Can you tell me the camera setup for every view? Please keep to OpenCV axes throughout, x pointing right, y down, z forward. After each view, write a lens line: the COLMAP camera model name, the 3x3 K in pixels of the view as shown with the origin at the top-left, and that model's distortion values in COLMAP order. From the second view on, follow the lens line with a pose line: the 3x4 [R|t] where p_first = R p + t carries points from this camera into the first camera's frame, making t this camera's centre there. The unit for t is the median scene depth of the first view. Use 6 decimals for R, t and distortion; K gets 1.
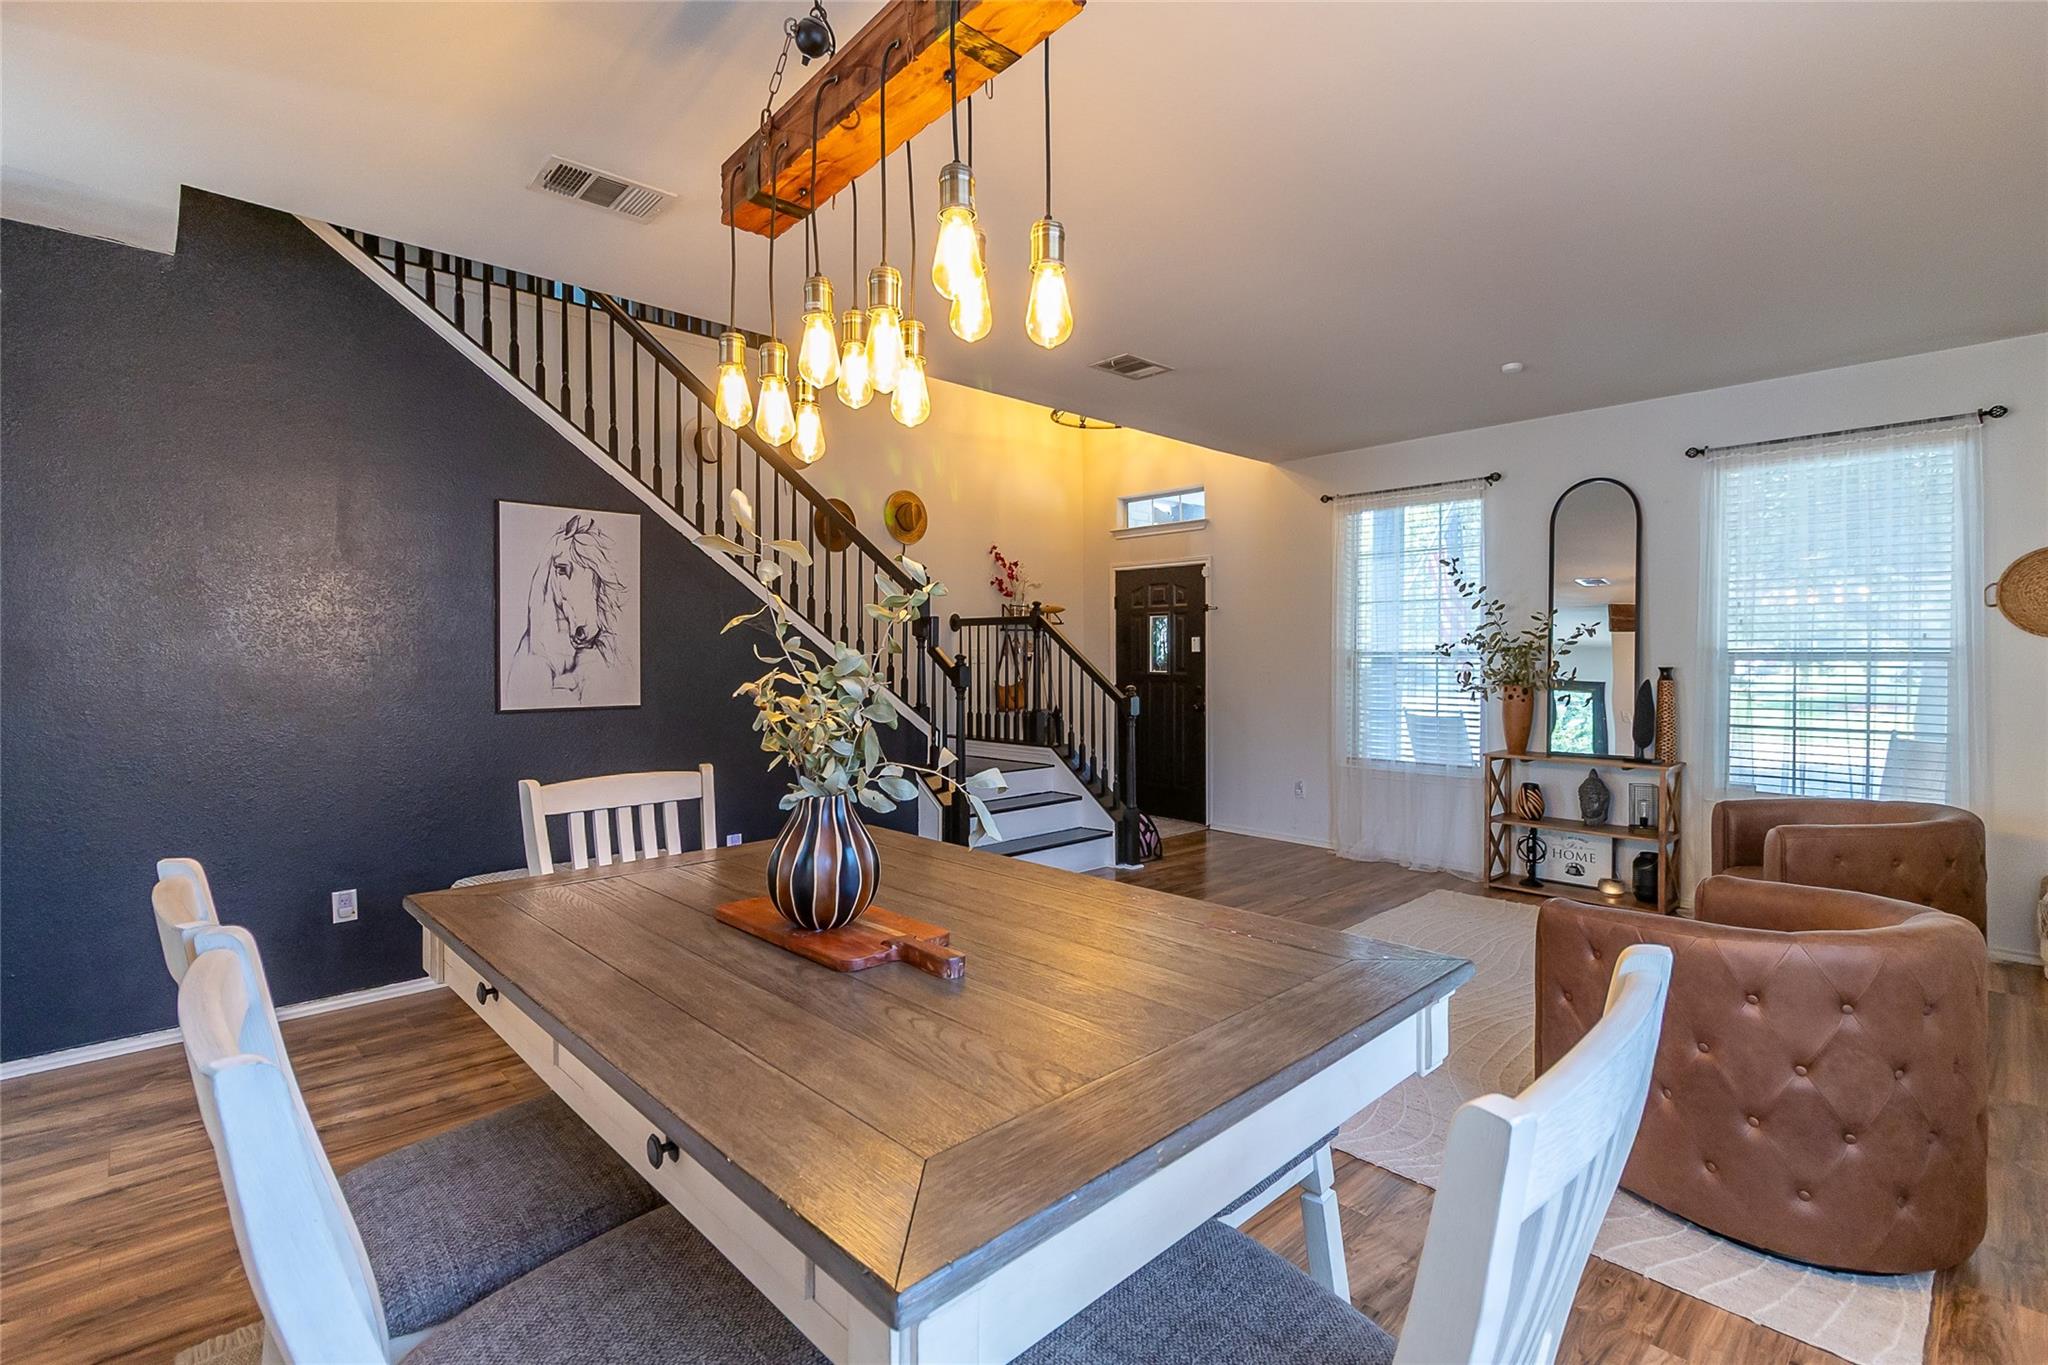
lens RADIAL K [[927.2, 0, 1025.7], [0, 927.2, 670.0], [0, 0, 1]] dist [-0.000496, -0.000200]
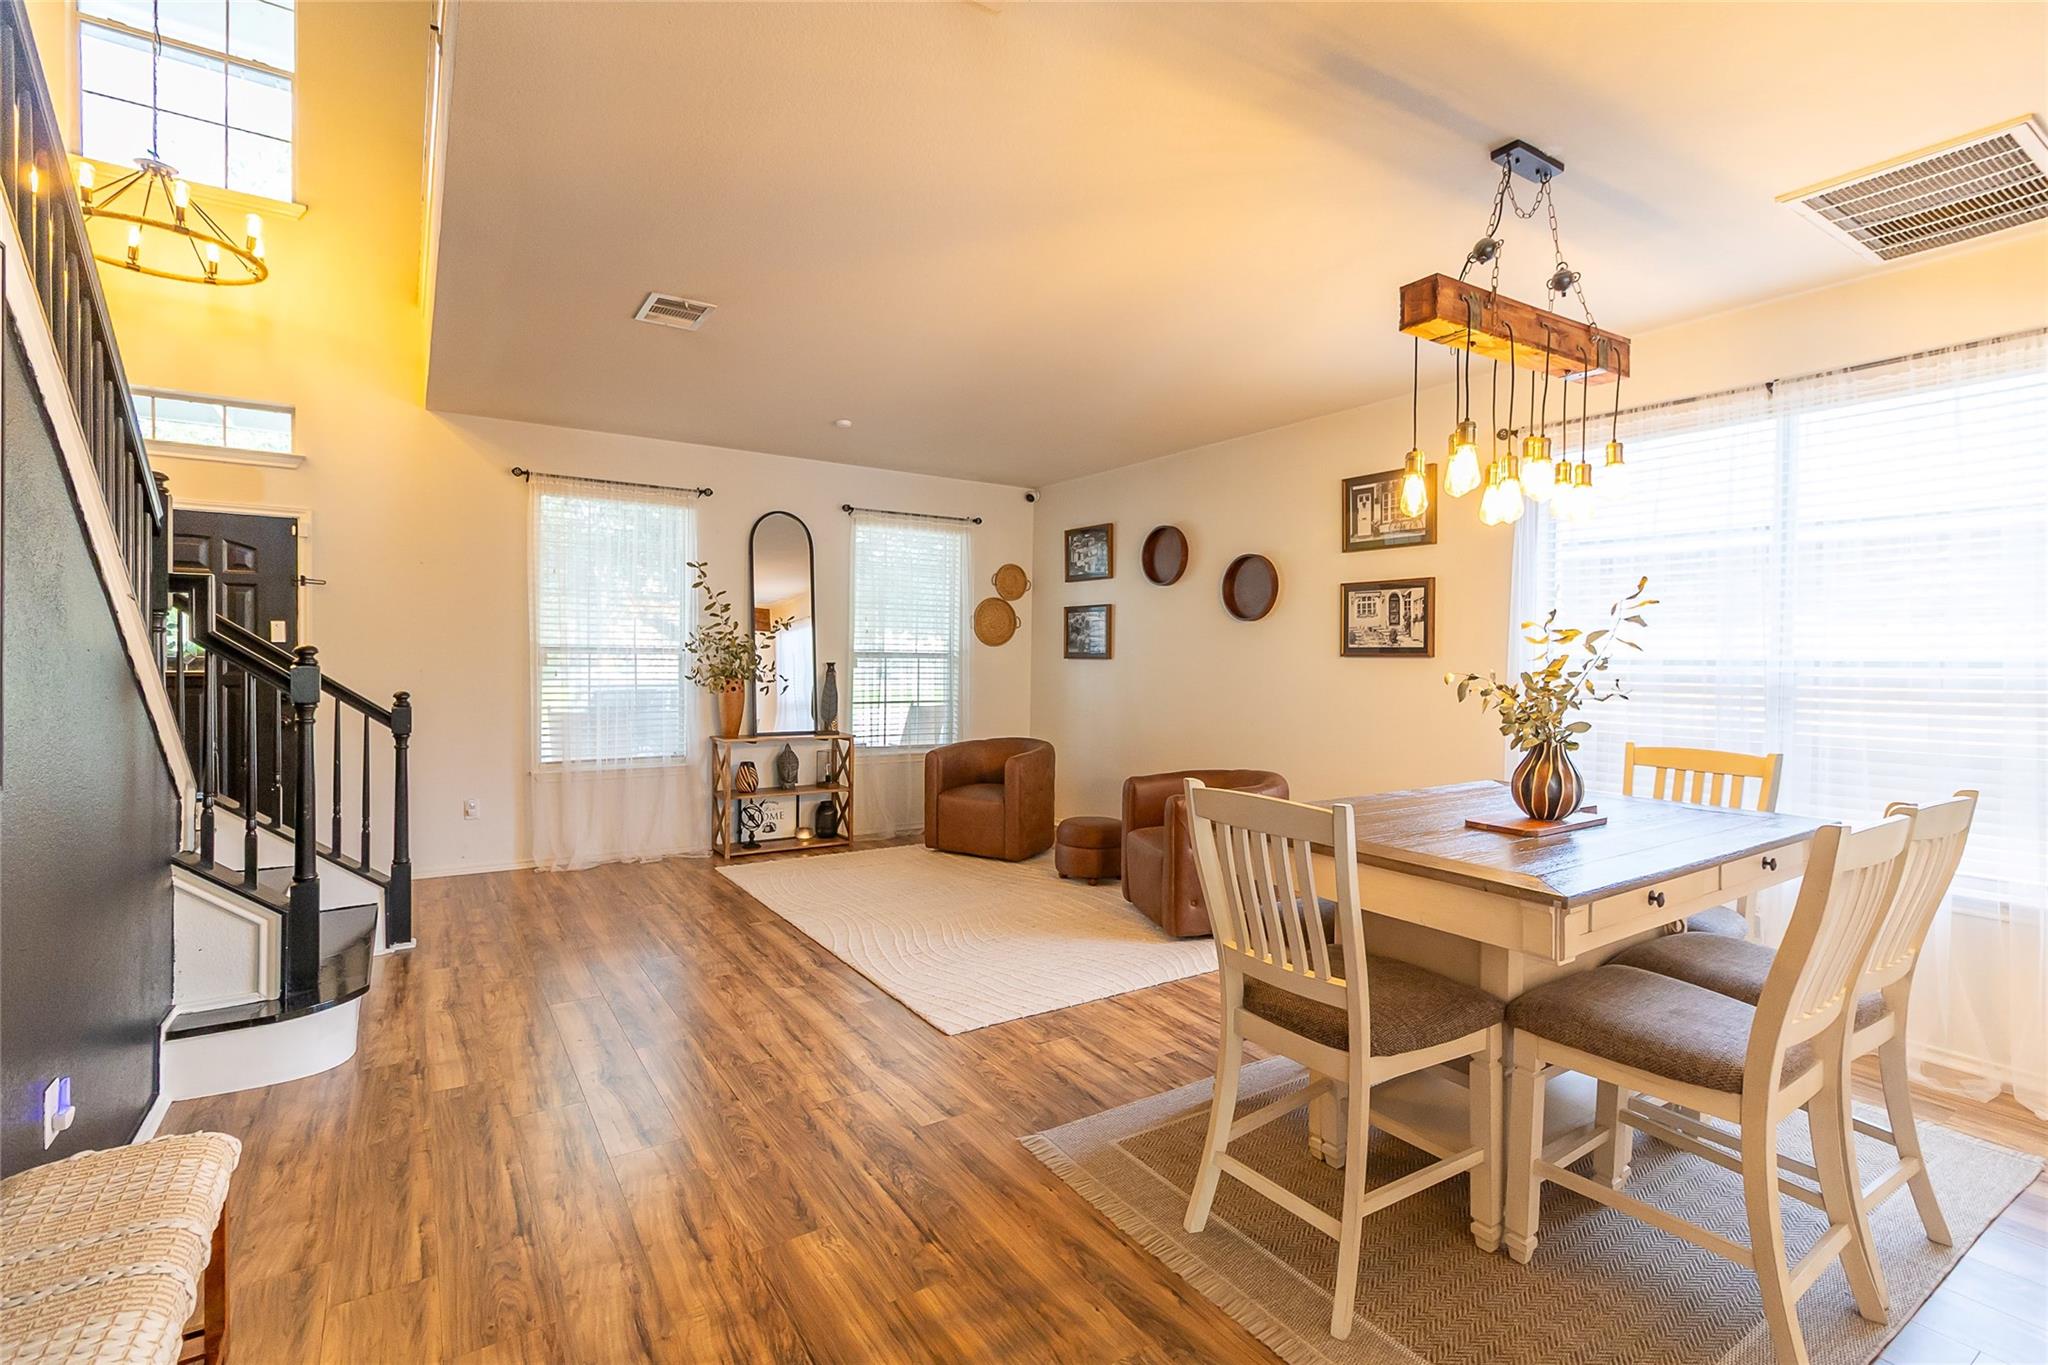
lens RADIAL K [[945.8, 0, 1031.9], [0, 945.8, 665.1], [0, 0, 1]] dist [0.004270, 0.000300]
pose [[0.165250, -0.007100, 0.986226, -0.637042], [0.005819, 0.999964, 0.006224, -0.005707], [-0.986235, 0.004710, 0.165285, 0.491689]]
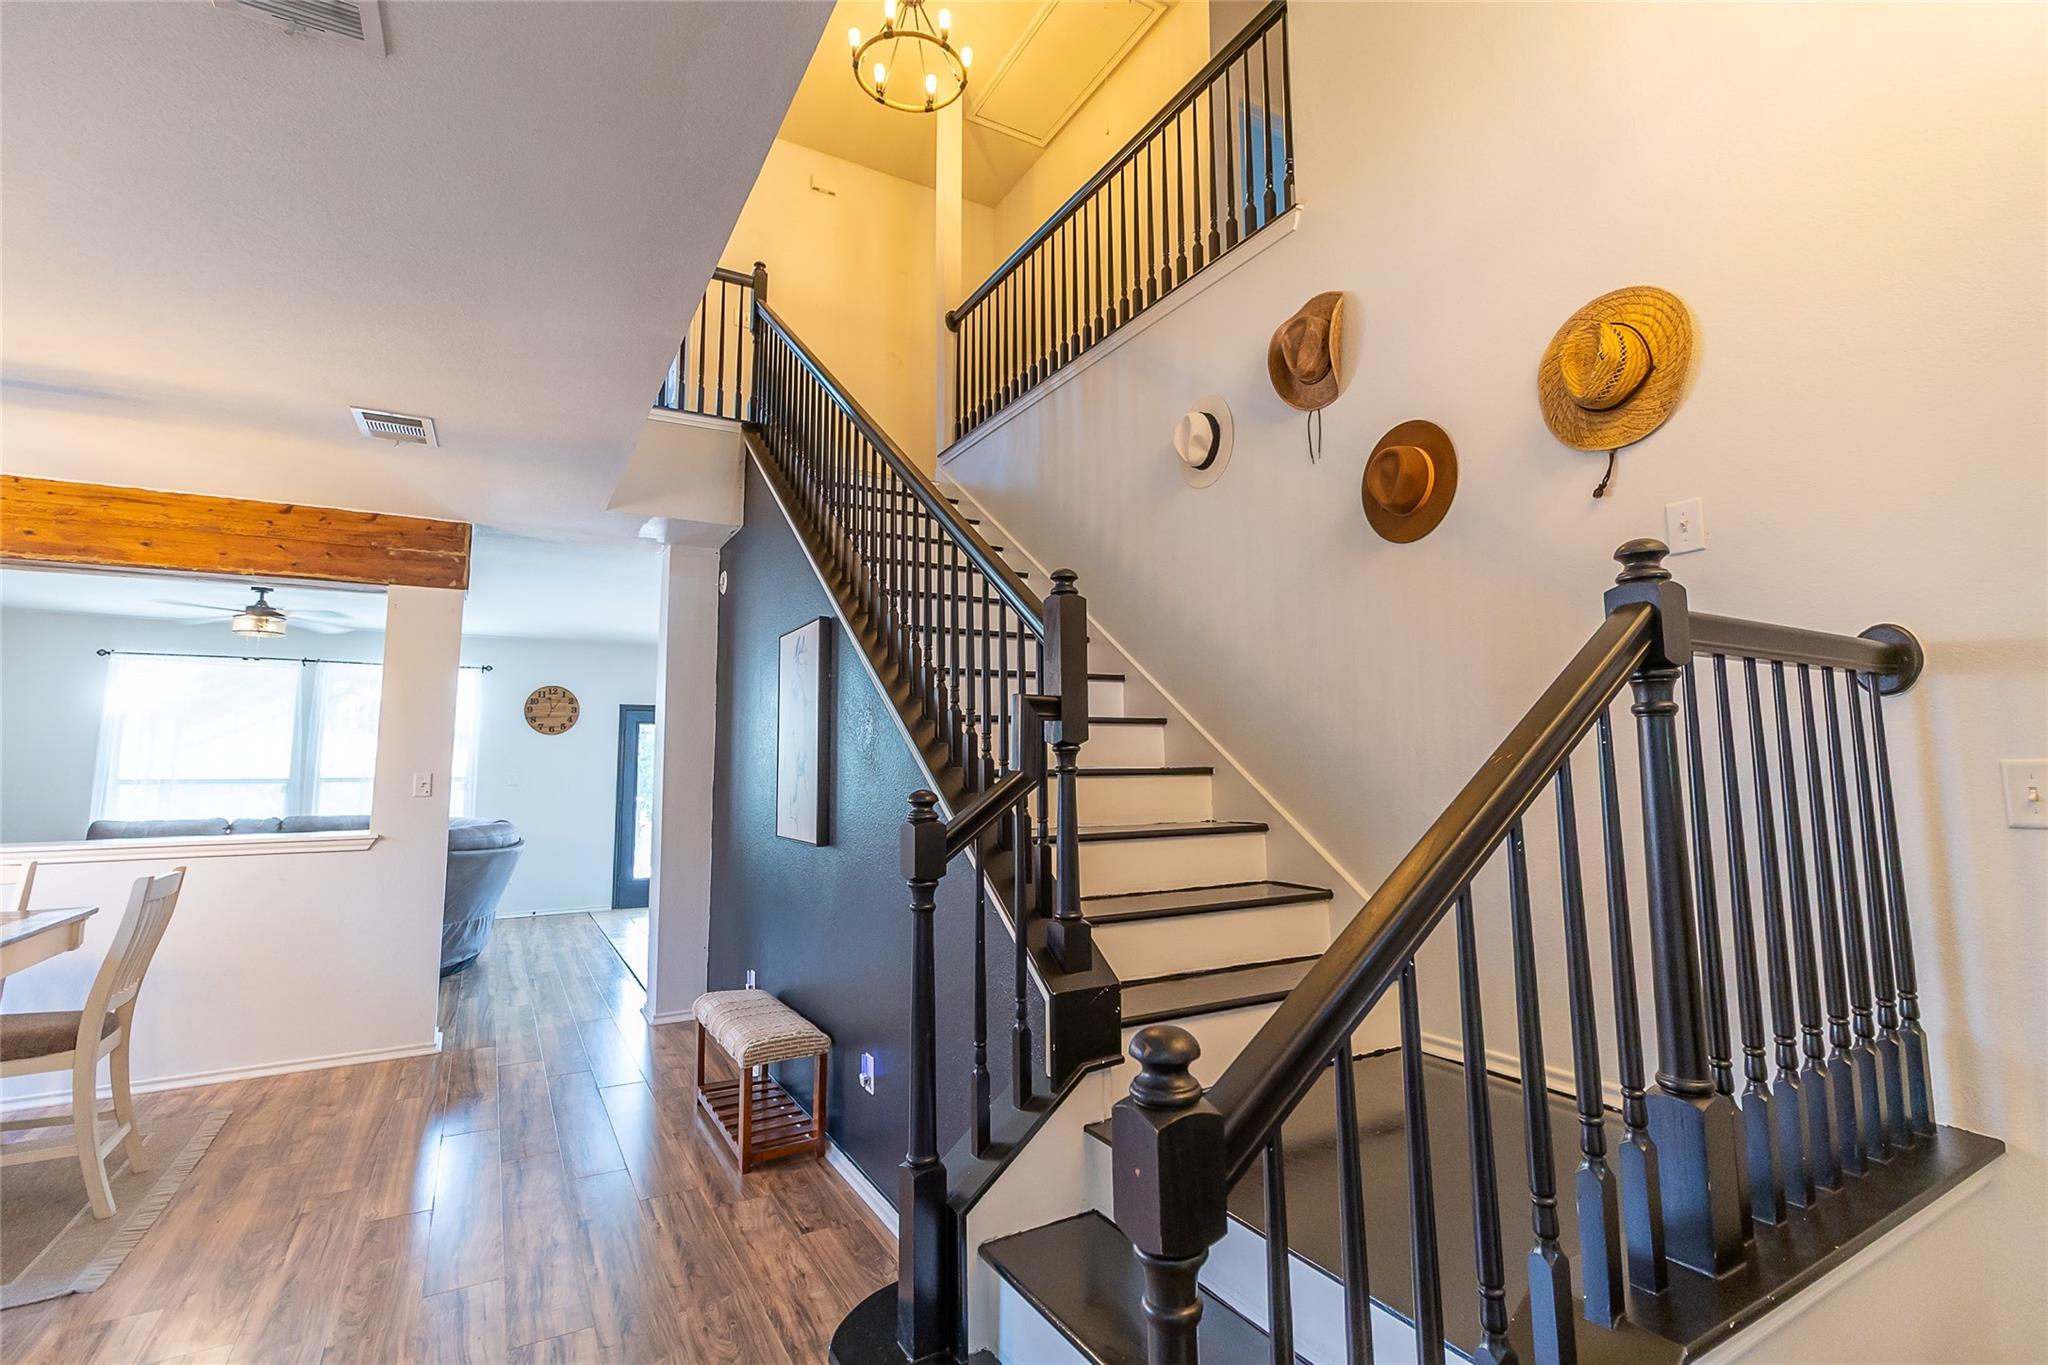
lens RADIAL K [[945.8, 0, 1031.9], [0, 945.8, 665.1], [0, 0, 1]] dist [0.004270, 0.000300]
pose [[-0.226232, -0.108396, -0.968023, 0.337692], [-0.009237, 0.993983, -0.109144, -0.027971], [0.974030, -0.015751, -0.225872, 1.236030]]
